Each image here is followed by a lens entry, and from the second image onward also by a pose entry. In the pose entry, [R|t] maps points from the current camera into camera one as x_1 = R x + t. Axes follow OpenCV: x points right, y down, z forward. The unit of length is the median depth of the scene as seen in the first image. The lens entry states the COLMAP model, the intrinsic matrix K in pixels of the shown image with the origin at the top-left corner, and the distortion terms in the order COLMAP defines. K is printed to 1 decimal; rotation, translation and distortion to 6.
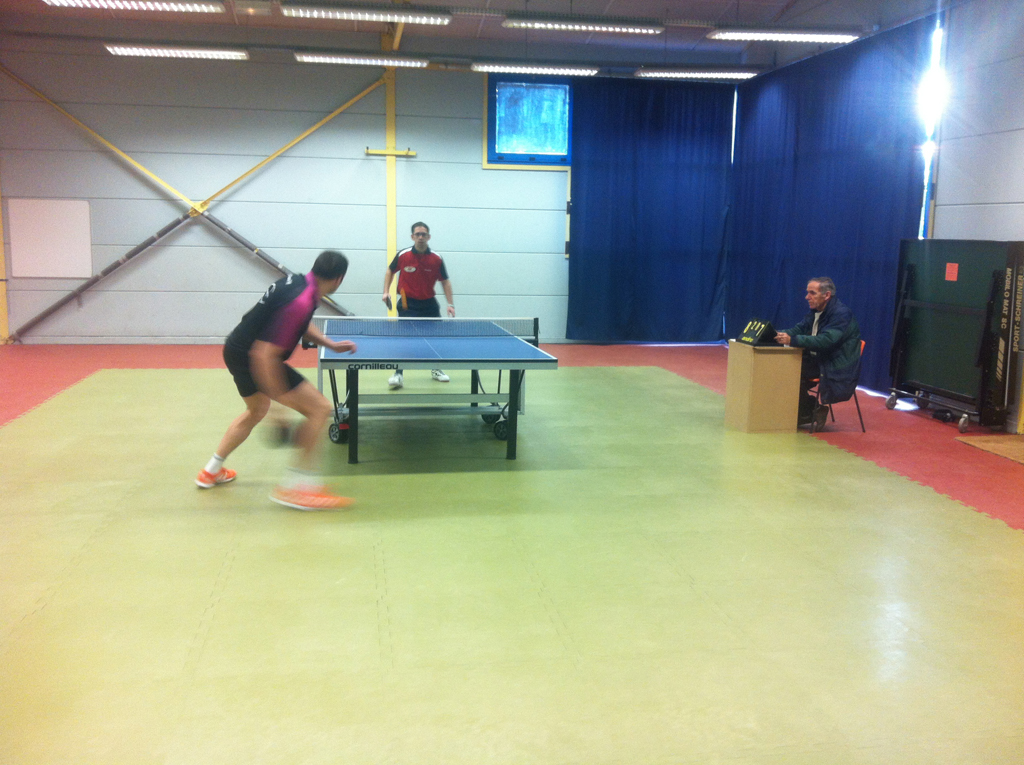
lens RADIAL K [[1028.2, 0, 534.0], [0, 1028.2, 382.6], [0, 0, 1]] dist [0.004990, 0.005868]
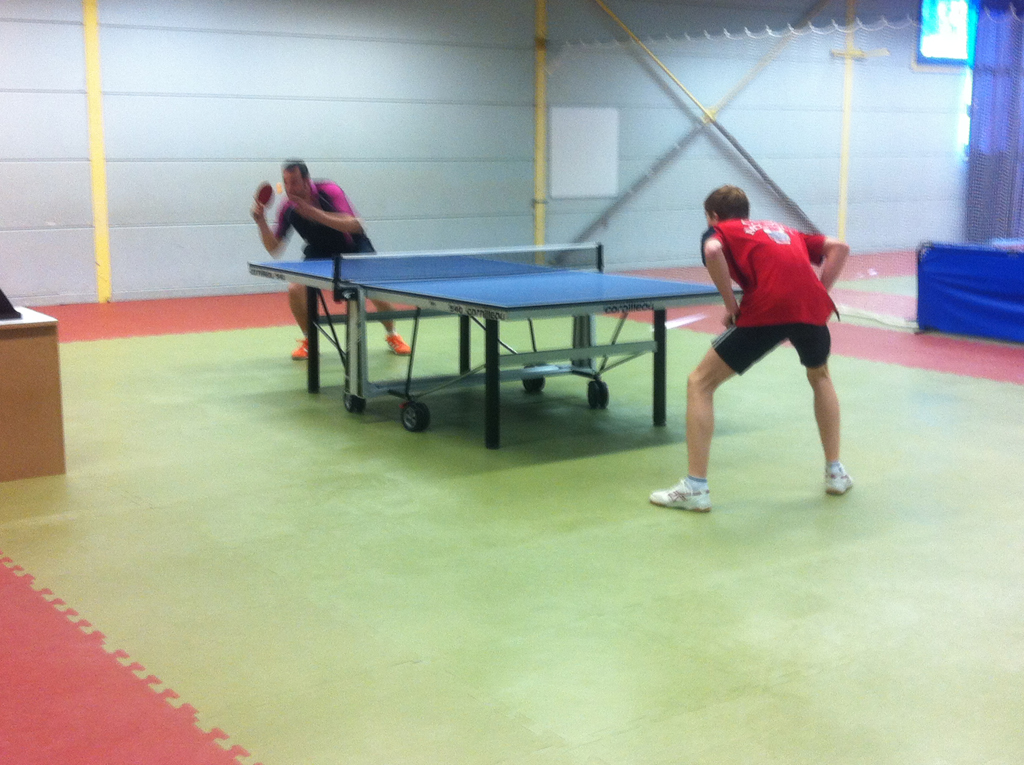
lens RADIAL K [[1545.8, 0, 512.0], [0, 1545.8, 382.5], [0, 0, 1]] dist [0.132566, -0.972629]
pose [[0.890557, -0.089786, 0.445922, -1.124576], [0.085050, 0.995905, 0.030669, 0.009382], [-0.446849, 0.010613, 0.894546, -0.150208]]
